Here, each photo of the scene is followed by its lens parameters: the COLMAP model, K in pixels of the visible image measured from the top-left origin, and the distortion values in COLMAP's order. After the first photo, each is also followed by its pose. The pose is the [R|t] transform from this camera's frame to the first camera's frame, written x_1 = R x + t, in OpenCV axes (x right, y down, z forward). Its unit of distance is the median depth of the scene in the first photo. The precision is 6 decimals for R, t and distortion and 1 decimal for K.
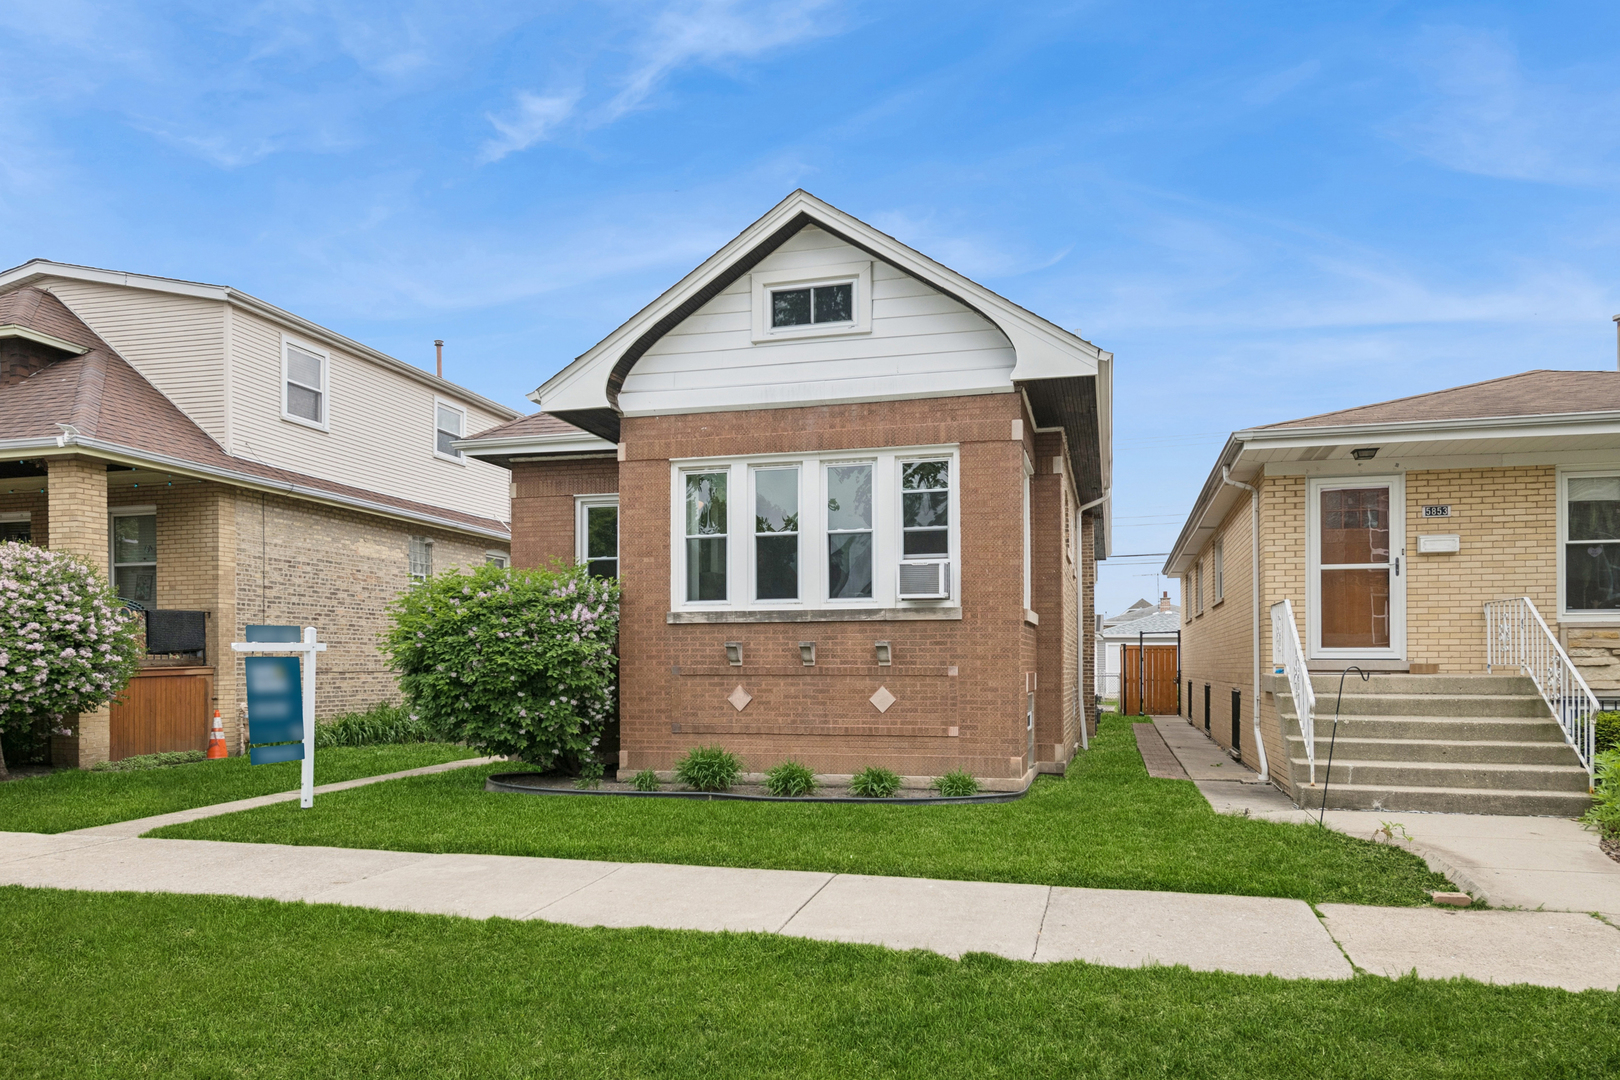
lens RADIAL K [[1107.2, 0, 811.5], [0, 1107.2, 539.1], [0, 0, 1]] dist [0.005082, 0.003044]
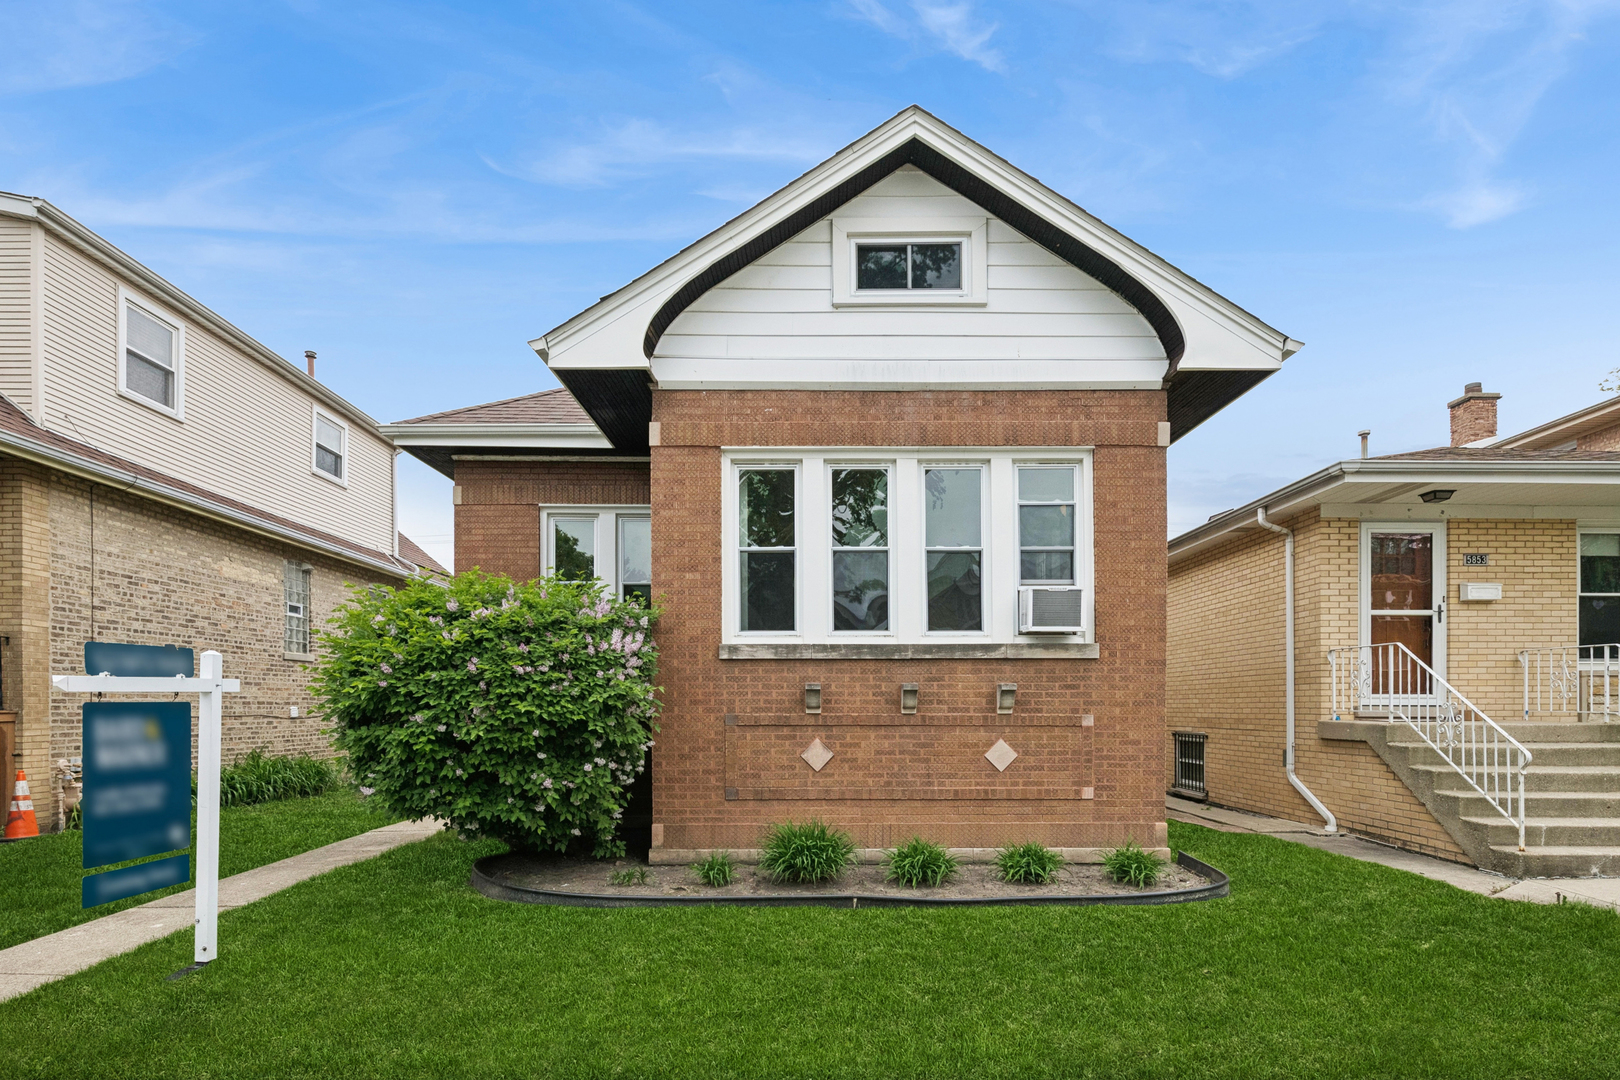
lens RADIAL K [[822.3, 0, 788.5], [0, 822.3, 644.0], [0, 0, 1]] dist [-0.003731, -0.001797]
pose [[0.965995, 0.020542, 0.257742, -0.234368], [-0.031154, 0.998824, 0.037155, 0.043624], [-0.256676, -0.043921, 0.965499, 0.440782]]
